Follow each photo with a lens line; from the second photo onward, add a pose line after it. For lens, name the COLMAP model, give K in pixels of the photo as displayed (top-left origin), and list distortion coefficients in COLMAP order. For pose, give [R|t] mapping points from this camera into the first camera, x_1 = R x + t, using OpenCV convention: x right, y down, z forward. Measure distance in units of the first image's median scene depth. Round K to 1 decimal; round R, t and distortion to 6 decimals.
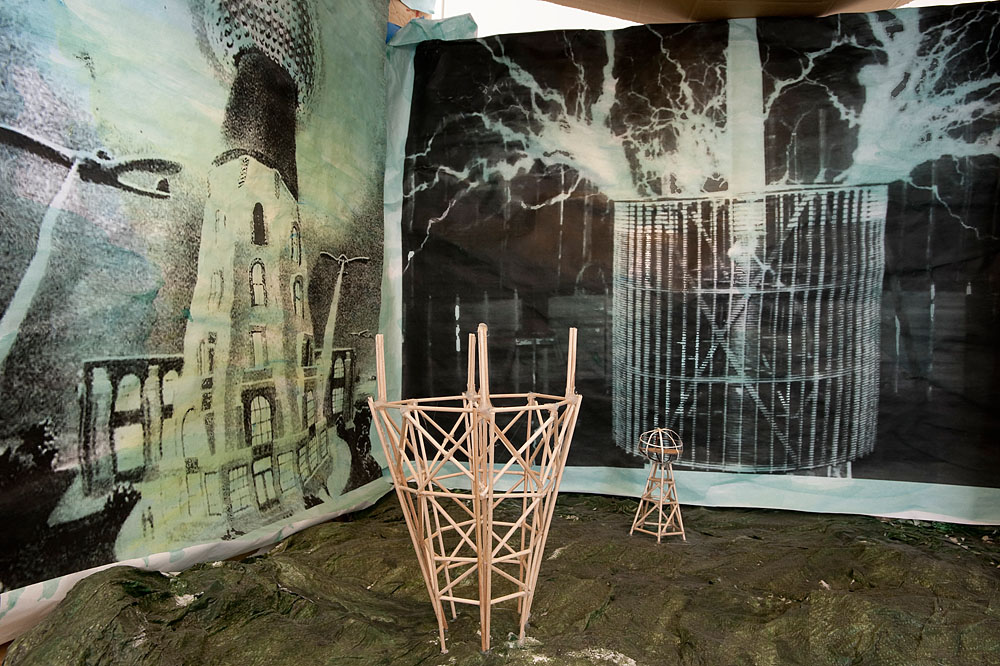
lens RADIAL K [[636.7, 0, 500.3], [0, 636.7, 334.9], [0, 0, 1]] dist [-0.028538, -0.000208]
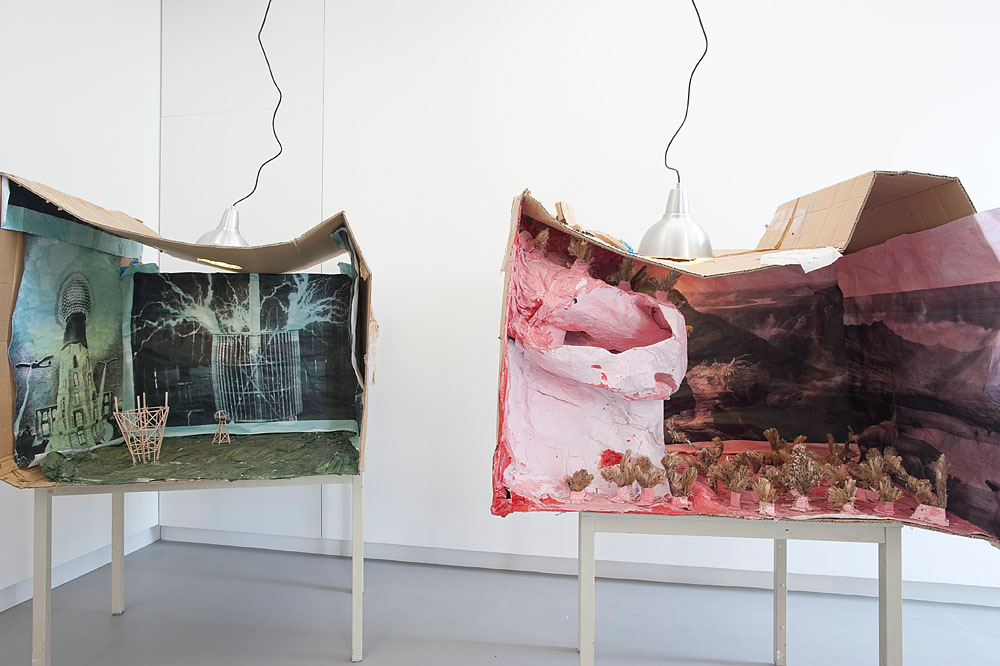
lens RADIAL K [[587.3, 0, 498.0], [0, 587.3, 328.9], [0, 0, 1]] dist [0.000198, 0.002088]
pose [[0.947318, -0.040705, 0.317697, 0.601757], [0.030580, 0.998855, 0.036794, -0.311469], [-0.318831, -0.025141, 0.947478, -2.109684]]
